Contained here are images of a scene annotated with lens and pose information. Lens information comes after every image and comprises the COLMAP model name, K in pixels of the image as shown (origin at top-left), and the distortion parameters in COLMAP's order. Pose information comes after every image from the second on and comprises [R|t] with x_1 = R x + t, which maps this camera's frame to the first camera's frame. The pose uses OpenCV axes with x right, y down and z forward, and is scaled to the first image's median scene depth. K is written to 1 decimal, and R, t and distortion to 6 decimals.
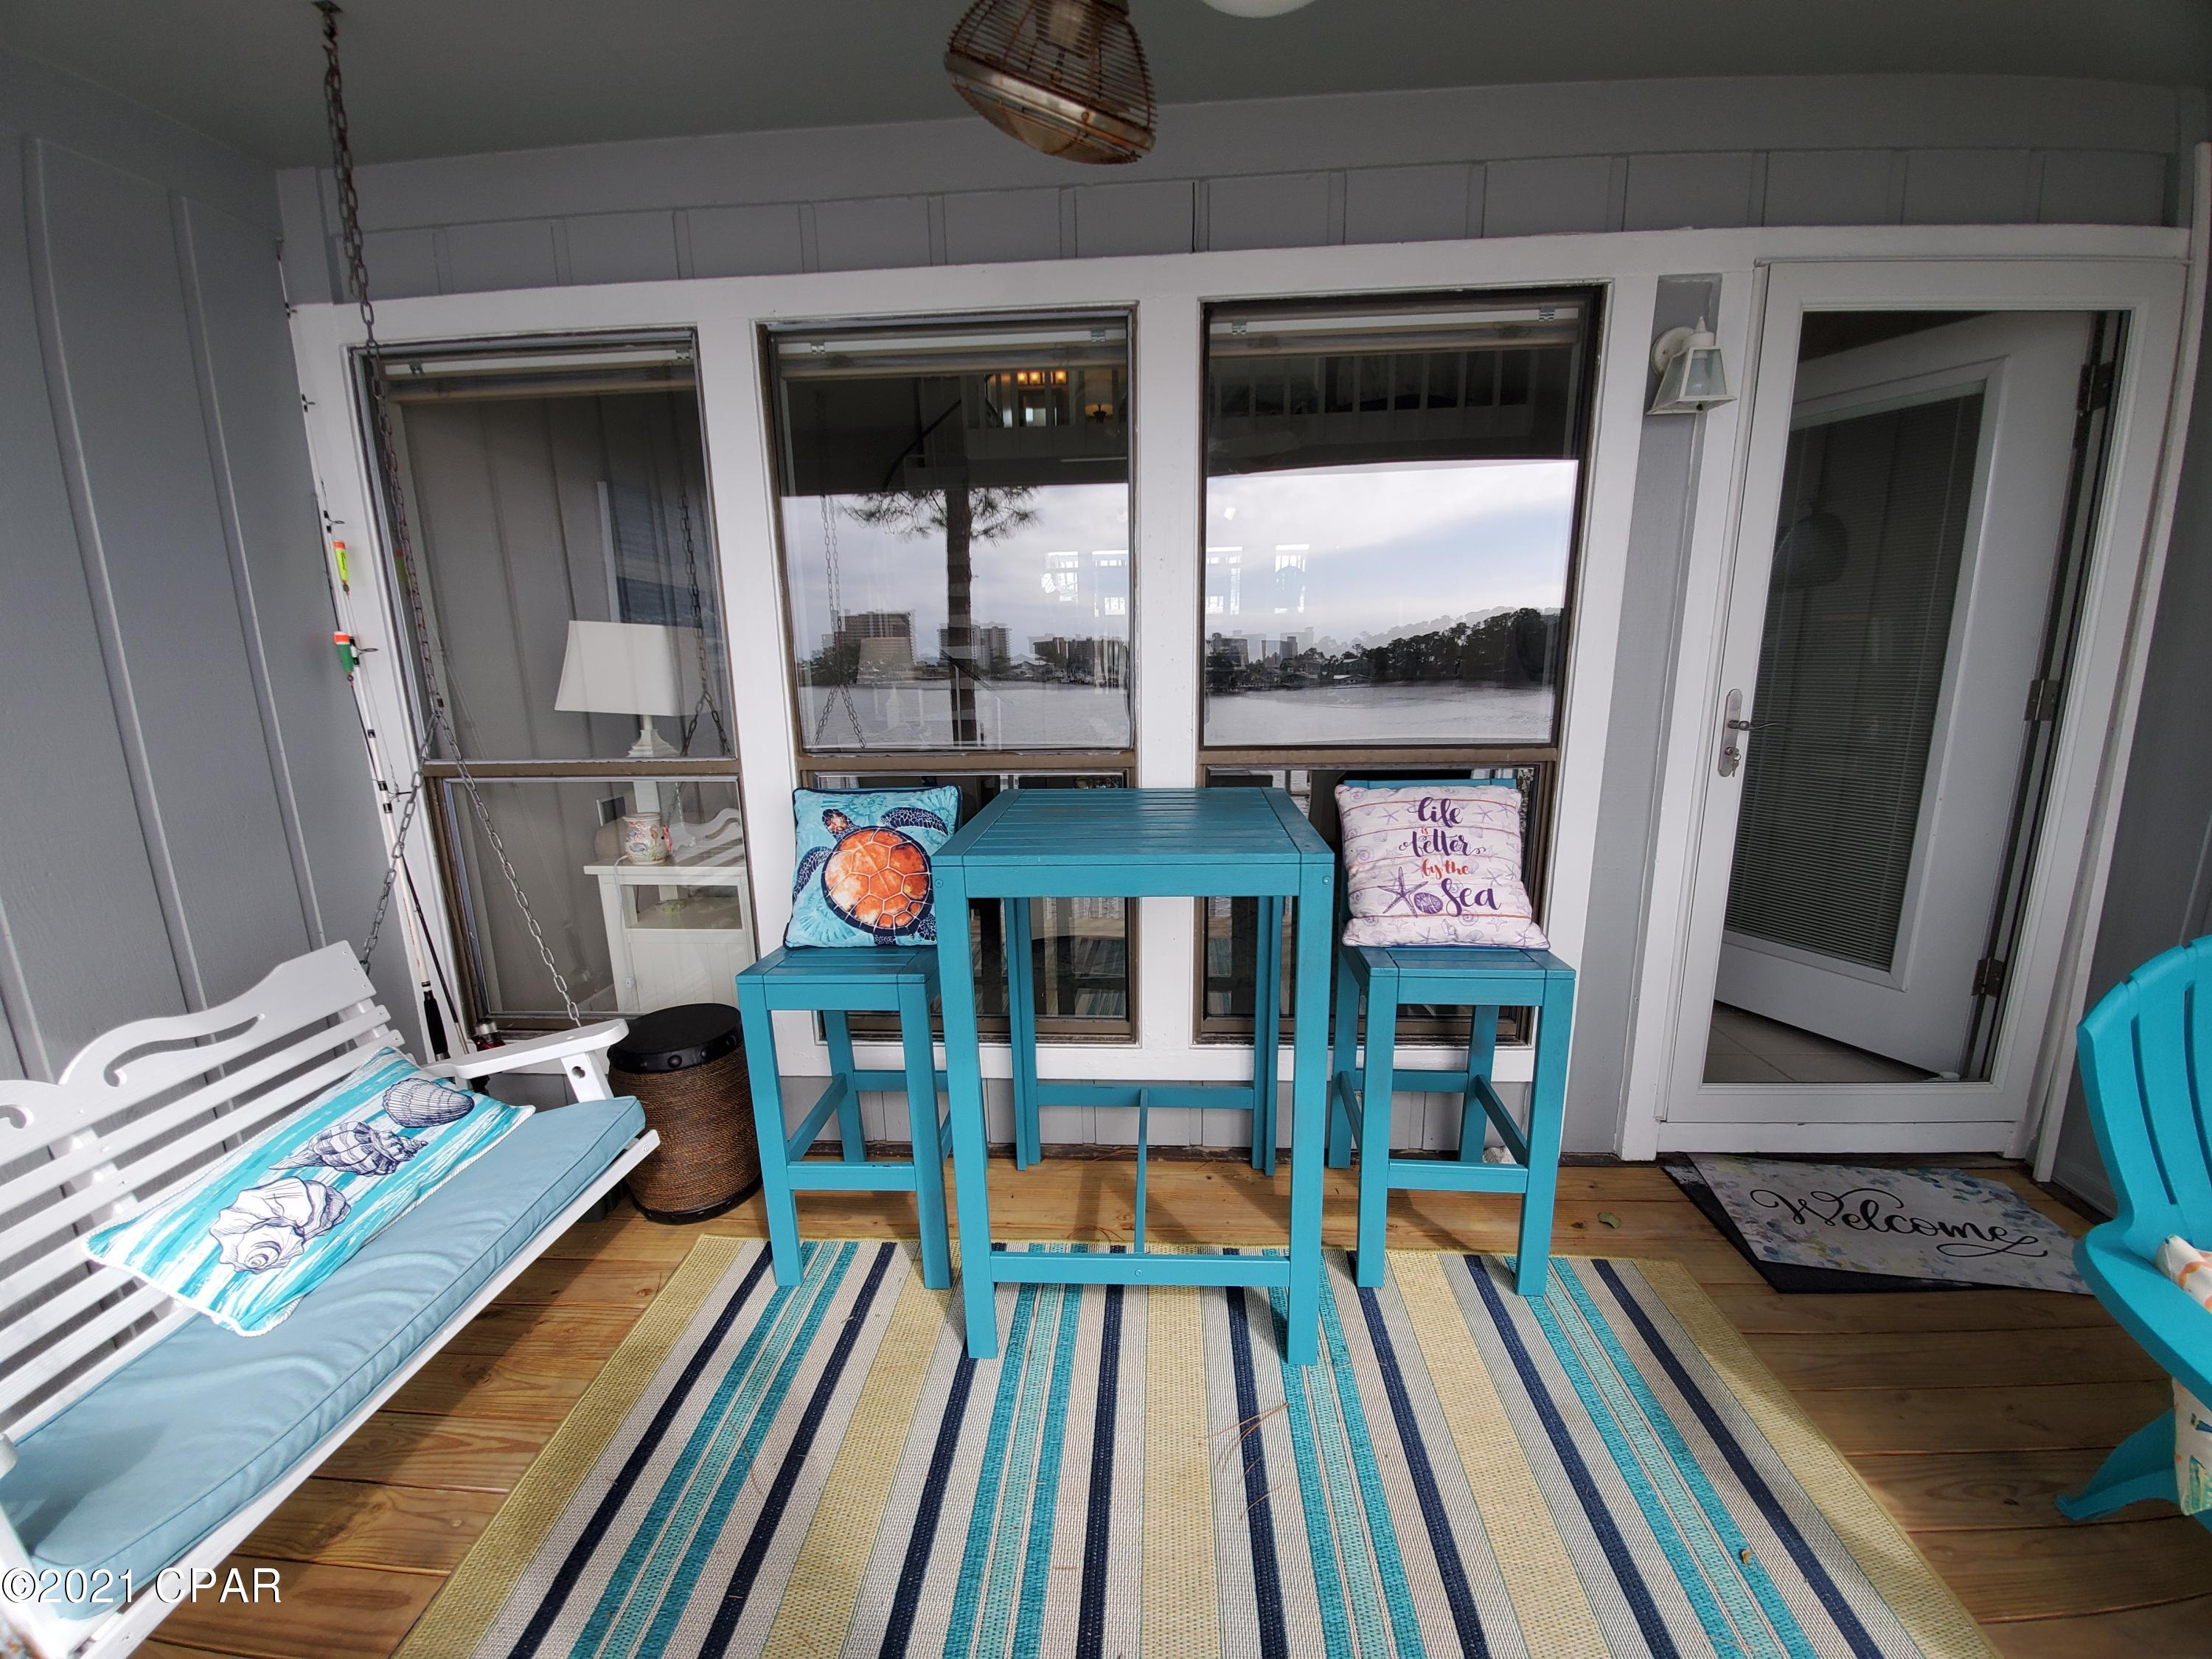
lens RADIAL K [[881.9, 0, 1111.4], [0, 881.9, 843.4], [0, 0, 1]] dist [0.011112, -0.016118]
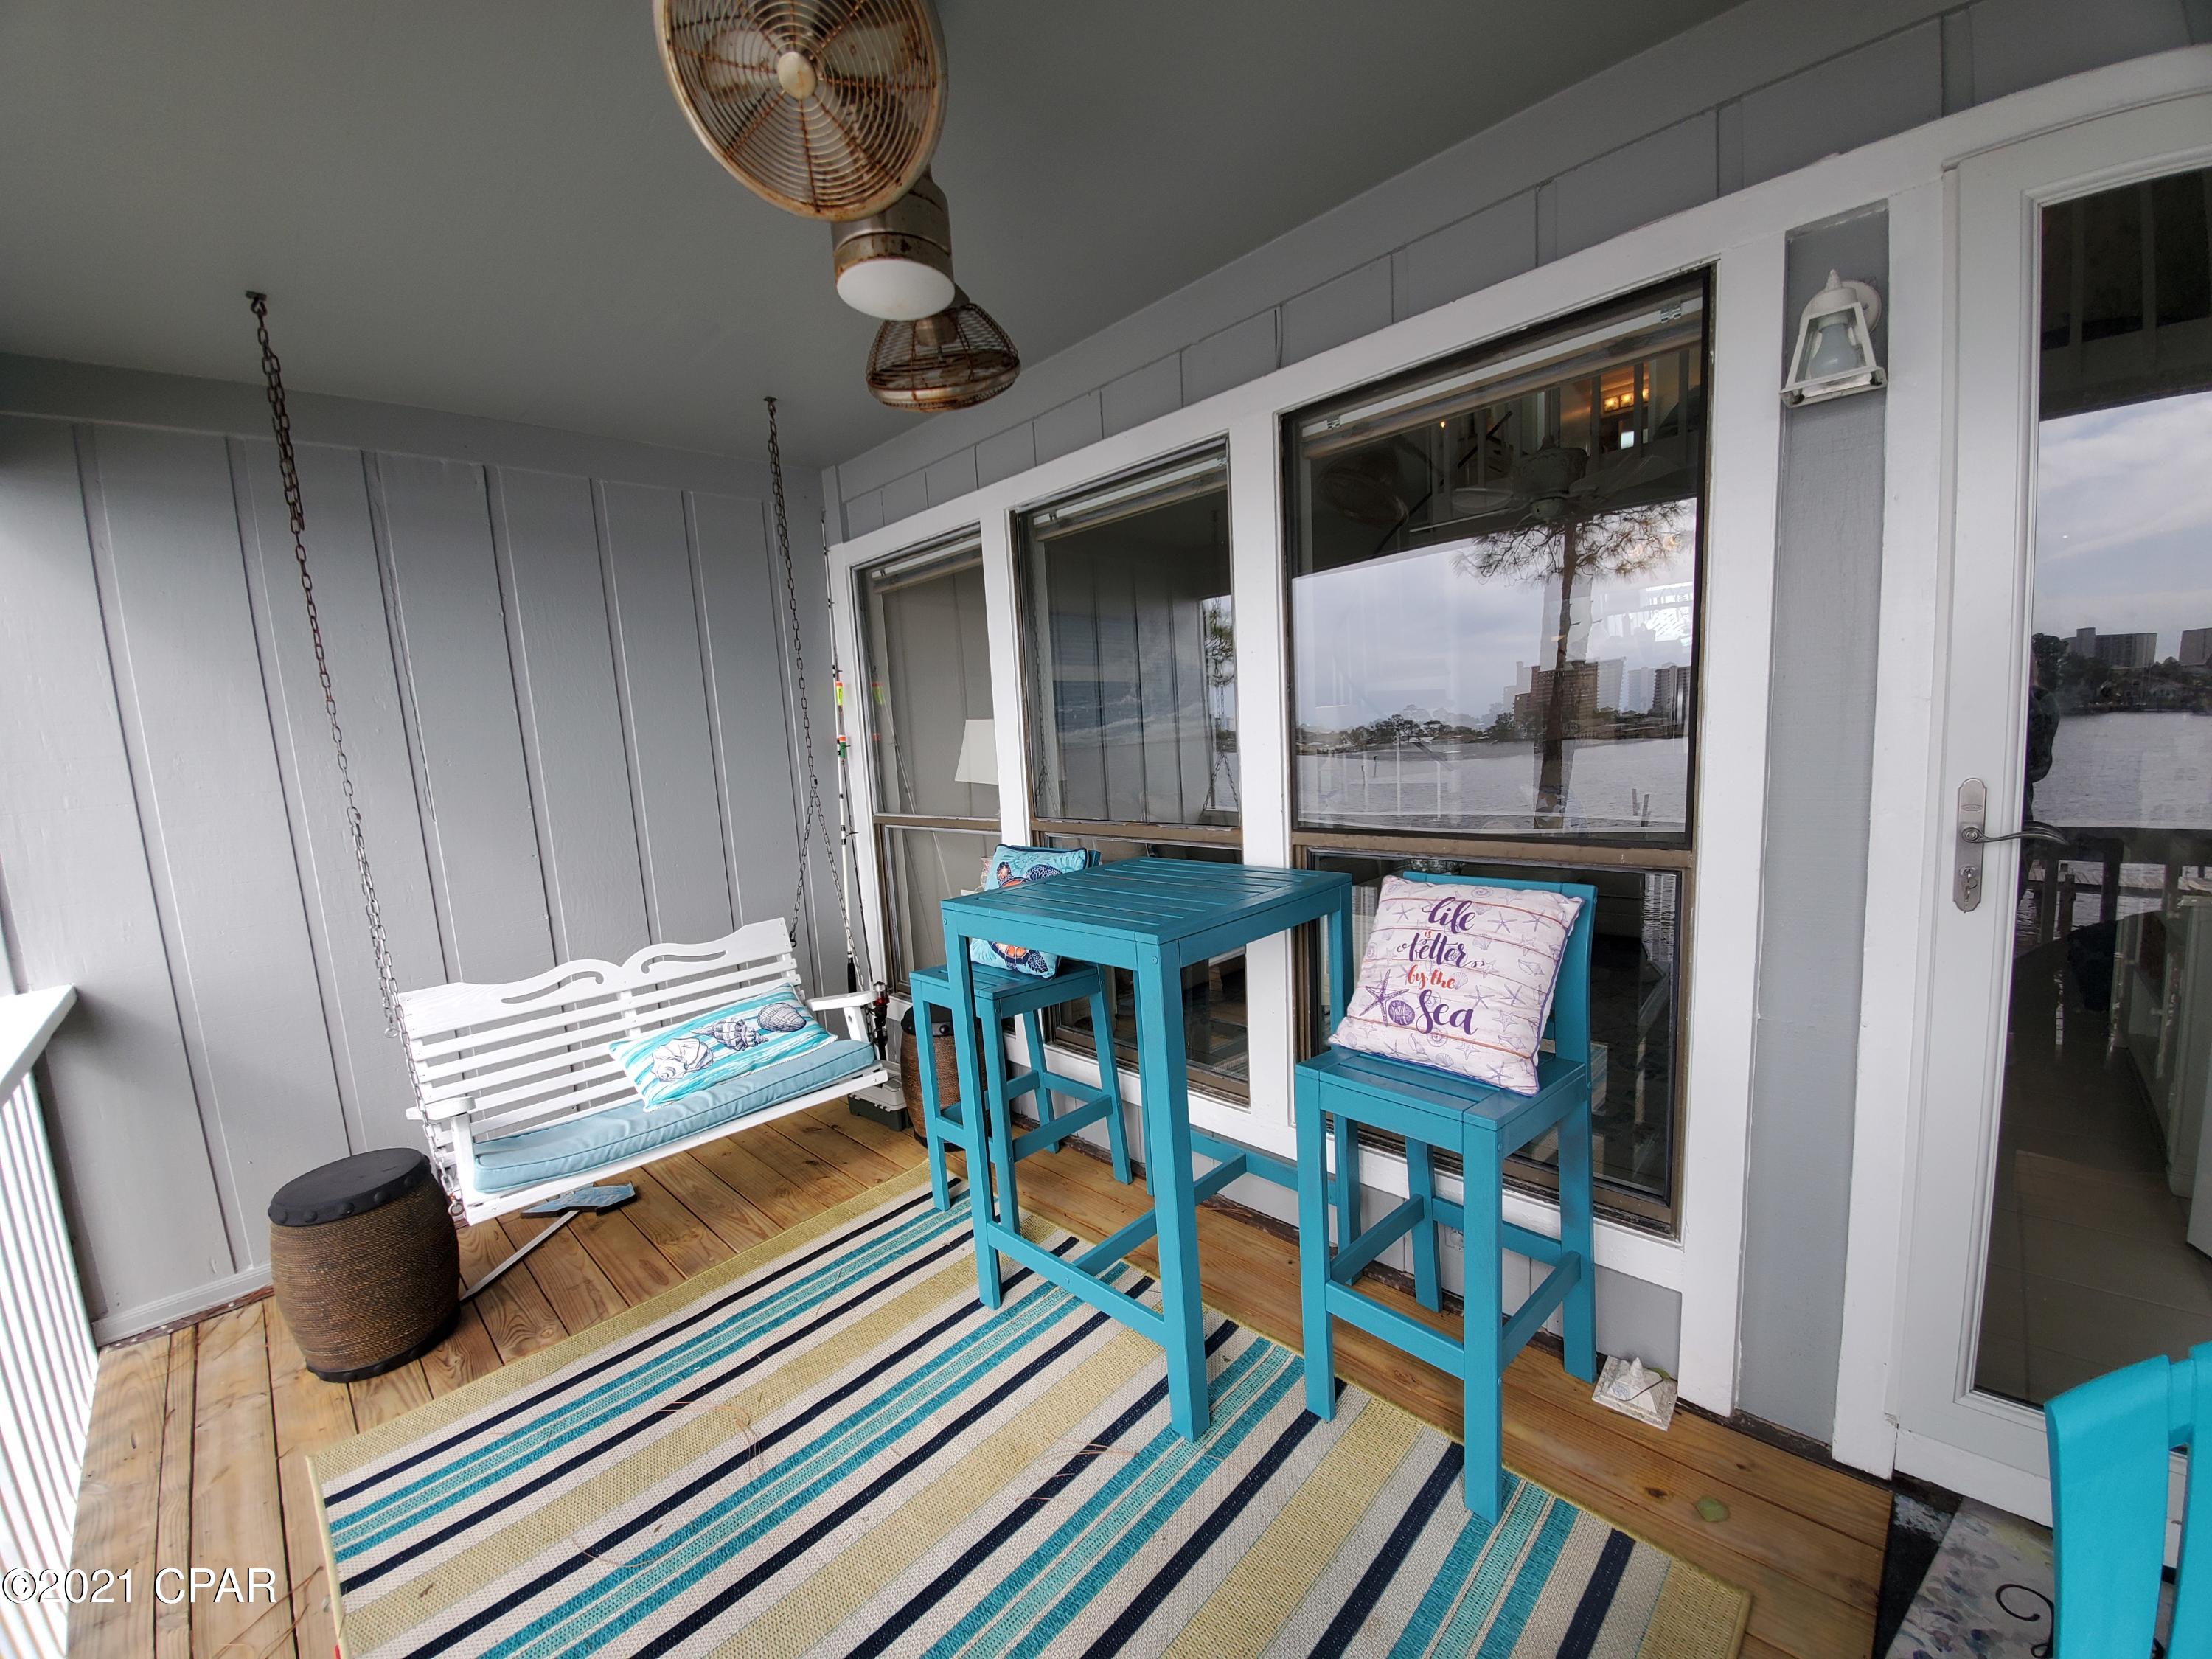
lens RADIAL K [[881.9, 0, 1111.4], [0, 881.9, 843.4], [0, 0, 1]] dist [0.011112, -0.016118]
pose [[0.749314, 0.058602, -0.659617, 0.717539], [-0.097428, 0.994993, -0.022279, -0.055799], [0.655009, 0.080959, 0.751272, 0.109889]]
